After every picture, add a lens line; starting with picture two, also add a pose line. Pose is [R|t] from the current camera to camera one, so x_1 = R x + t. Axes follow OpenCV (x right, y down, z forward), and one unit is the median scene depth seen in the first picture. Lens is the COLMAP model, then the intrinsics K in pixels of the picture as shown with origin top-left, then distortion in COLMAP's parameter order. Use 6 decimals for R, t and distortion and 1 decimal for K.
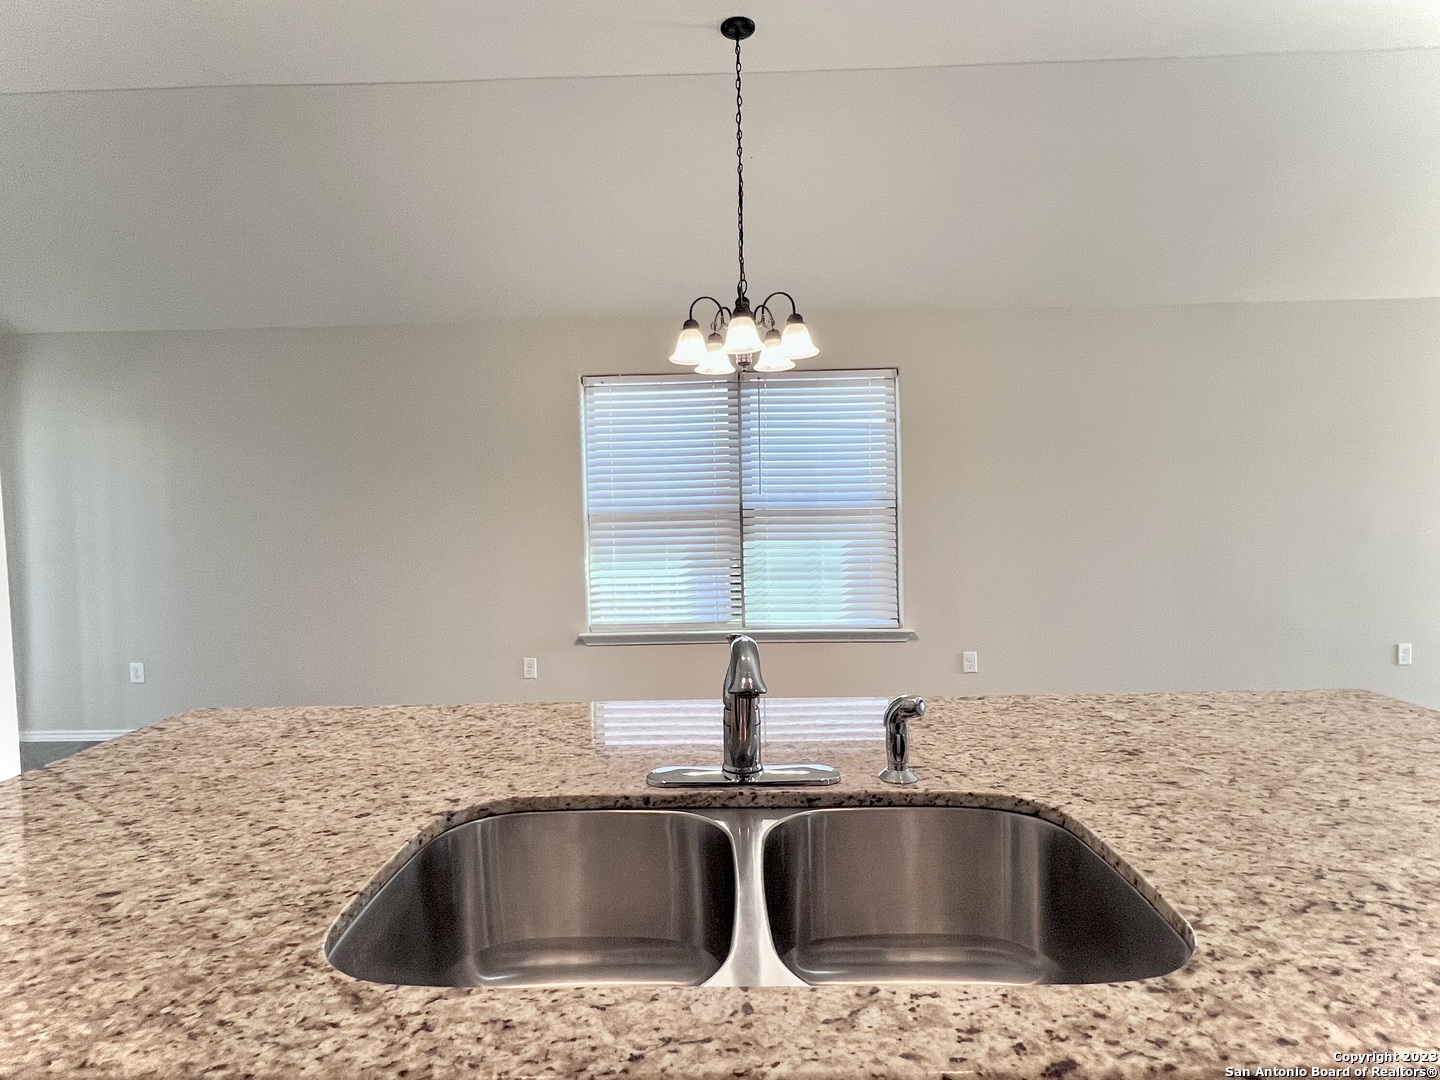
lens RADIAL K [[774.2, 0, 722.7], [0, 774.2, 540.2], [0, 0, 1]] dist [-0.003722, 0.001613]
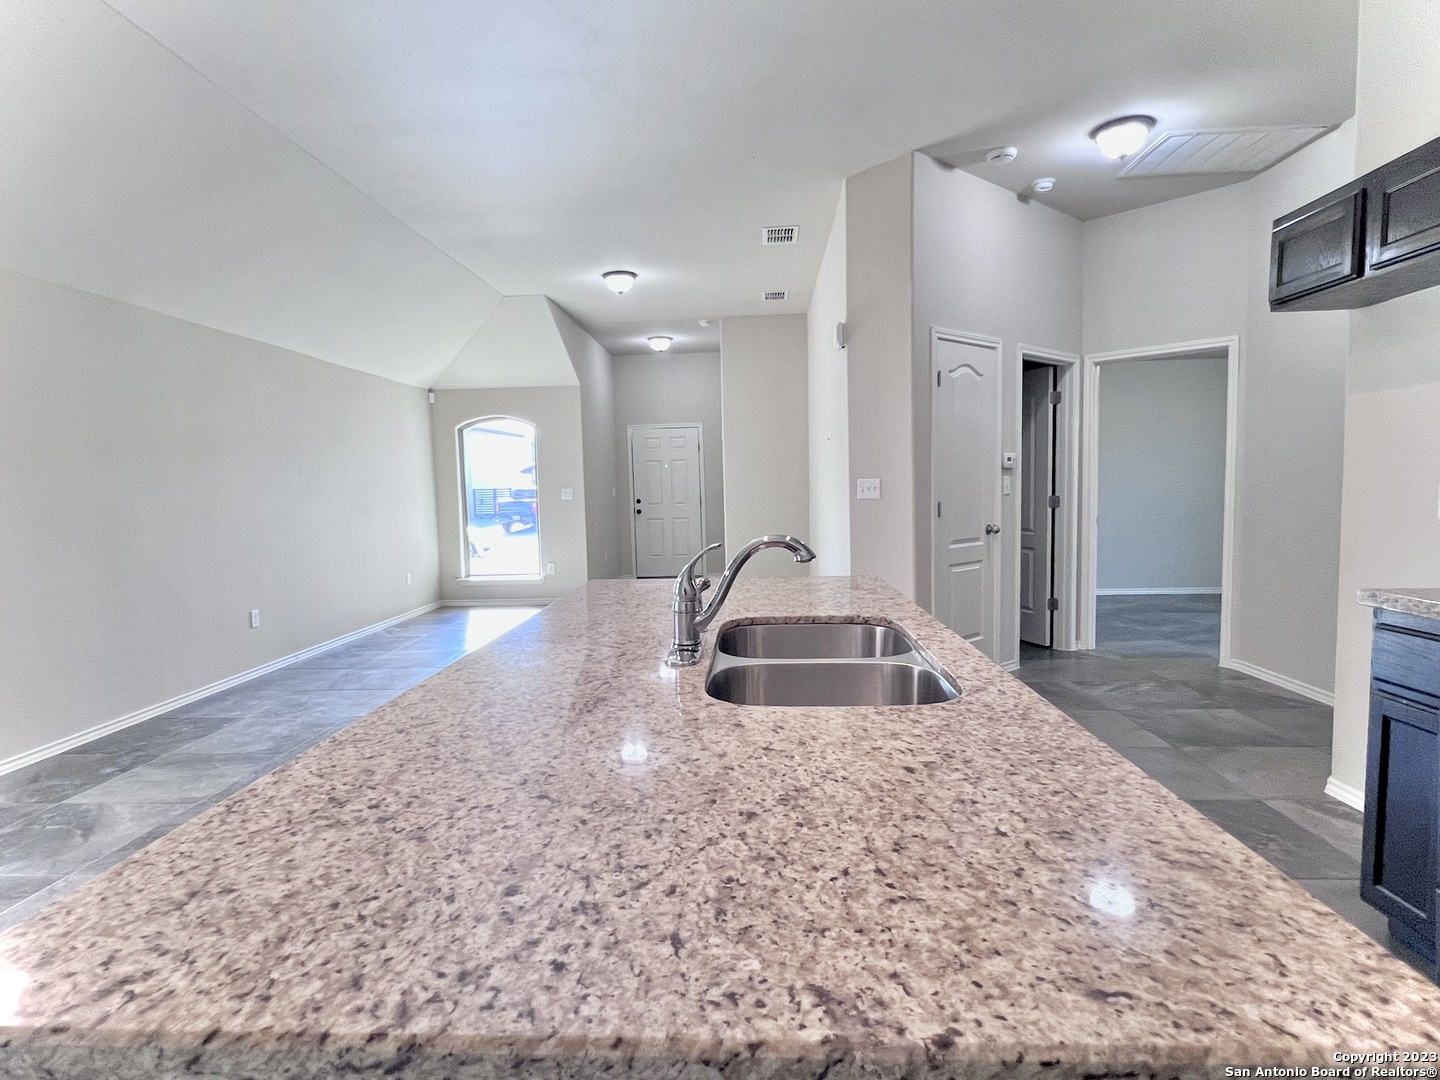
lens RADIAL K [[774.2, 0, 718.0], [0, 774.2, 542.8], [0, 0, 1]] dist [-0.003722, 0.001613]
pose [[0.040118, -0.057113, 0.997561, -1.622027], [0.066470, 0.996306, 0.054368, 0.047105], [-0.996982, 0.064127, 0.043766, 1.031456]]
